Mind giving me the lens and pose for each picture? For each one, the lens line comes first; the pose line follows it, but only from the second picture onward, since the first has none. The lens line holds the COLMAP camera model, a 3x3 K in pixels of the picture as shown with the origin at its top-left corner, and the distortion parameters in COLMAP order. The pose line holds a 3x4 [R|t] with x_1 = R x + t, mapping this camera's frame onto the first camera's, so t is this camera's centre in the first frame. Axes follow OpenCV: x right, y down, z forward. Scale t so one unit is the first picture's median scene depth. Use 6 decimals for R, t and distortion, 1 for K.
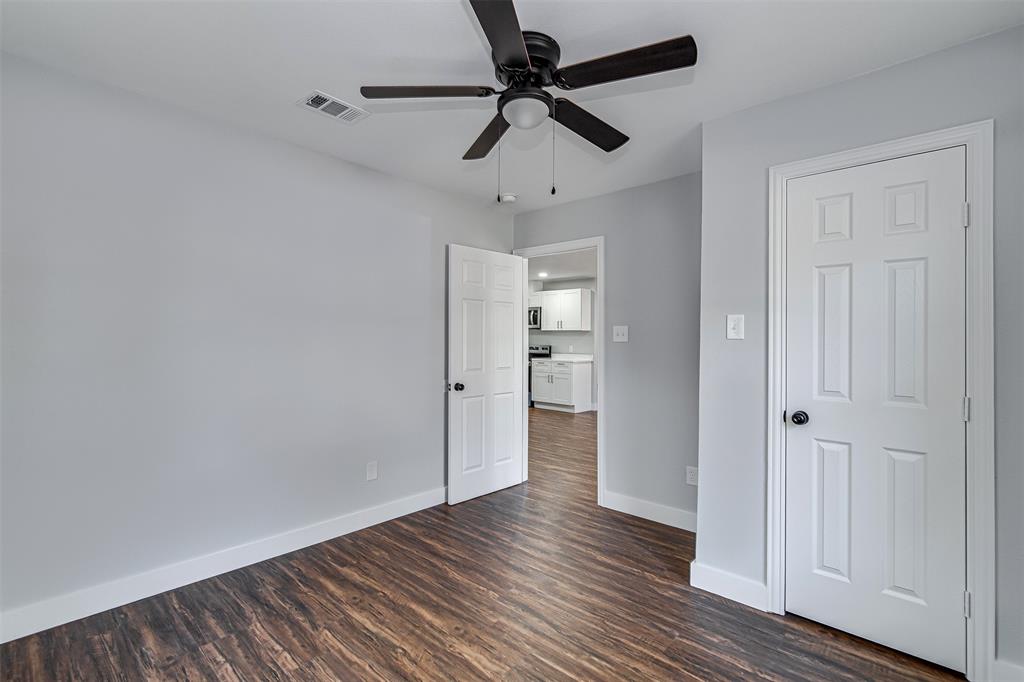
lens RADIAL K [[478.6, 0, 511.4], [0, 478.6, 335.1], [0, 0, 1]] dist [-0.017230, 0.000216]
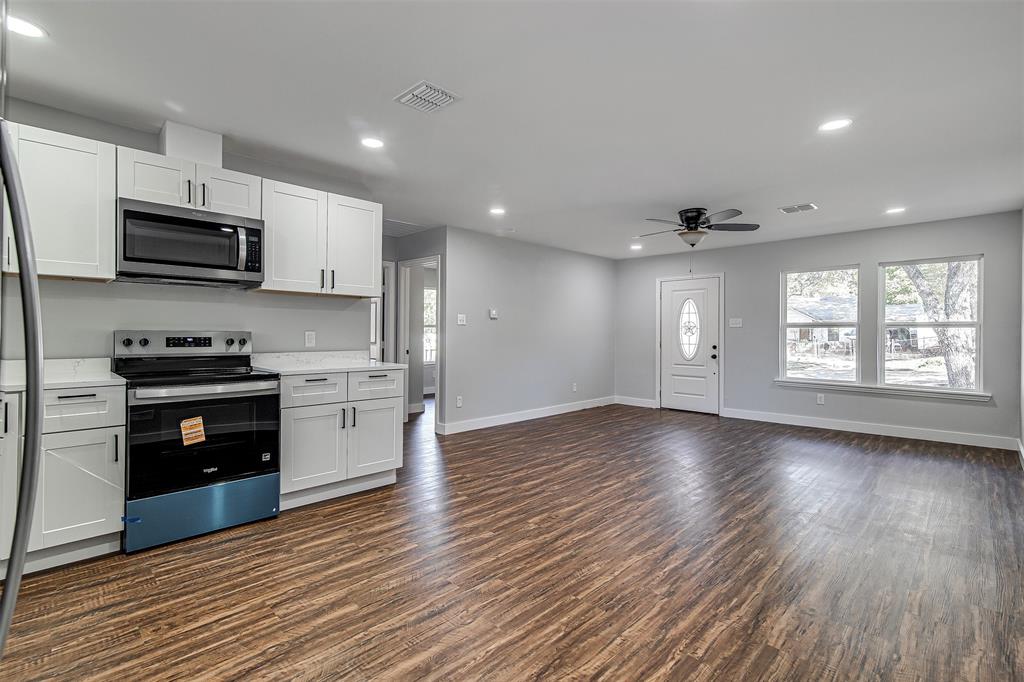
lens RADIAL K [[471.5, 0, 510.8], [0, 471.5, 332.7], [0, 0, 1]] dist [0.000133, 0.000407]
pose [[0.046667, -0.003878, 0.998903, -0.275736], [-0.007674, 0.999962, 0.004241, 0.019350], [-0.998881, -0.007863, 0.046635, 0.808896]]
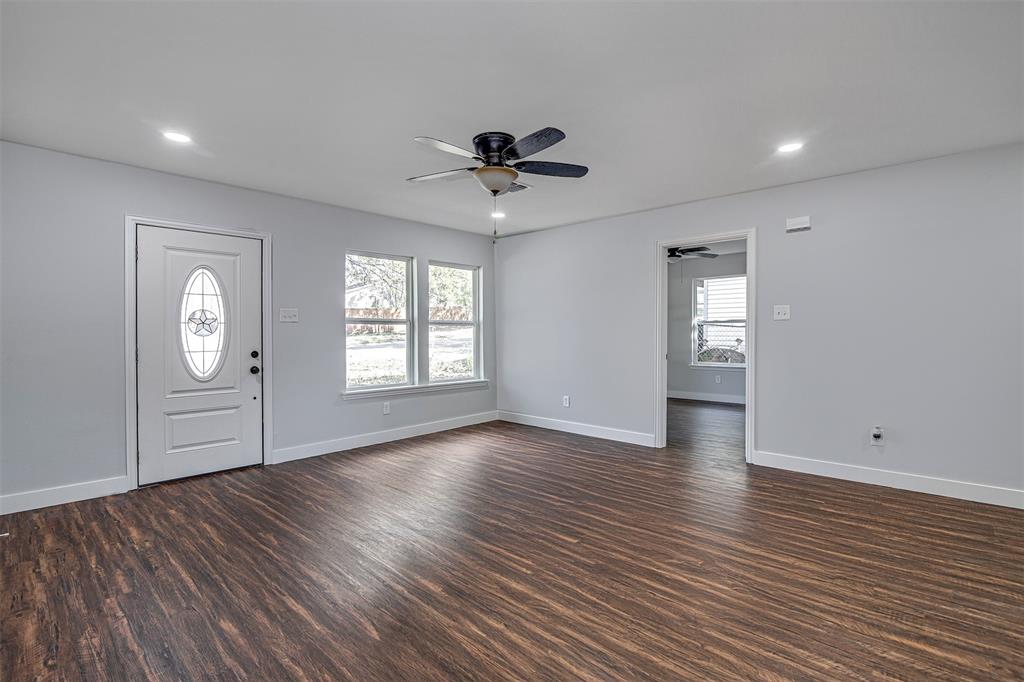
lens RADIAL K [[478.6, 0, 511.4], [0, 478.6, 335.1], [0, 0, 1]] dist [-0.017230, 0.000216]
pose [[-0.999687, -0.002398, 0.024890, 0.237836], [-0.002386, 0.999997, 0.000511, 0.023973], [-0.024891, 0.000452, -0.999690, 0.972197]]
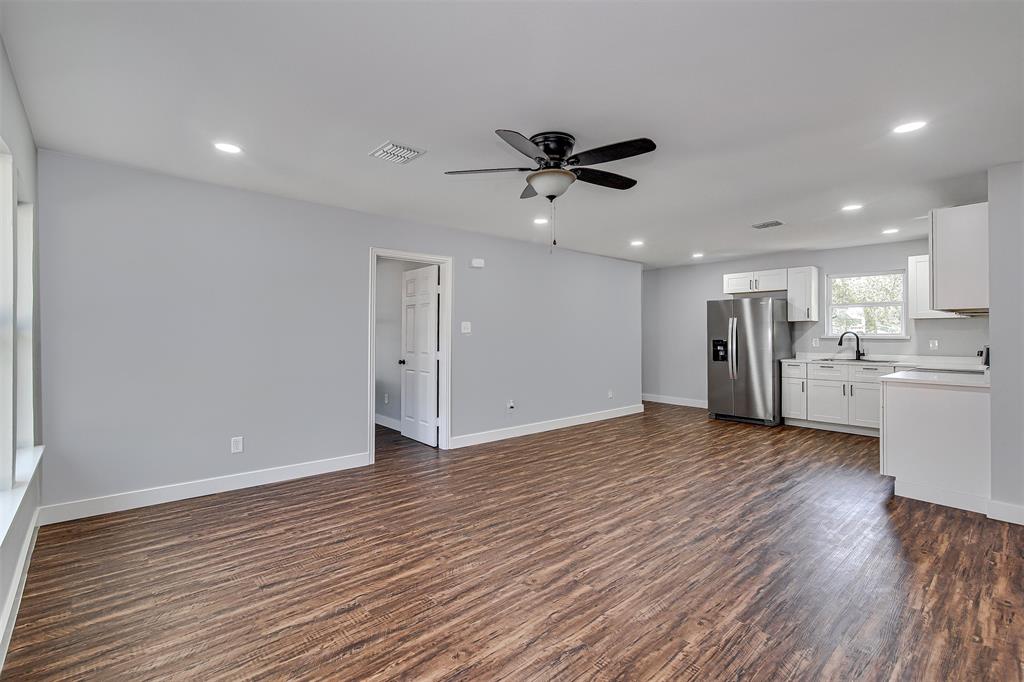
lens RADIAL K [[471.5, 0, 510.8], [0, 471.5, 332.7], [0, 0, 1]] dist [0.000133, 0.000407]
pose [[-0.112393, -0.008303, -0.993629, 0.565787], [-0.000640, 0.999965, -0.008284, 0.013524], [0.993664, -0.000295, -0.112394, 0.640614]]
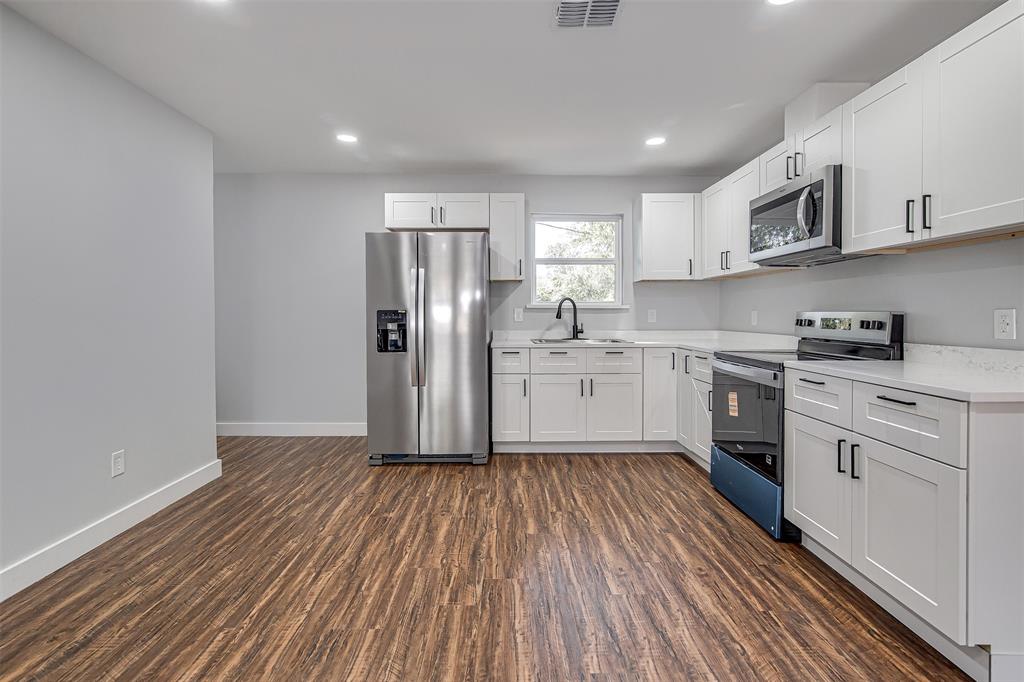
lens RADIAL K [[463.6, 0, 510.6], [0, 463.6, 319.6], [0, 0, 1]] dist [-0.000579, 0.000045]
pose [[0.678692, 0.003369, -0.734416, 0.126529], [0.003338, 0.999965, 0.007673, 0.023573], [0.734416, -0.007659, 0.678657, 0.702002]]
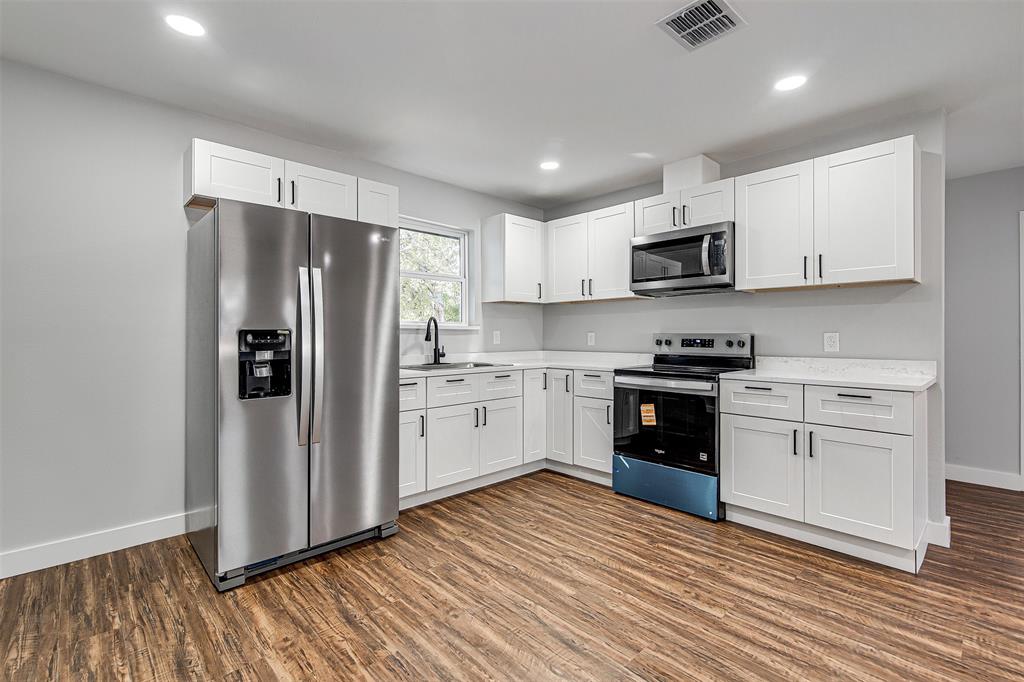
lens RADIAL K [[464.2, 0, 512.5], [0, 464.2, 334.4], [0, 0, 1]] dist [0.000787, 0.000617]
pose [[0.996879, -0.006086, -0.078716, -0.071268], [0.005886, 0.999979, -0.002767, 0.022160], [0.078731, 0.002295, 0.996893, 0.661166]]
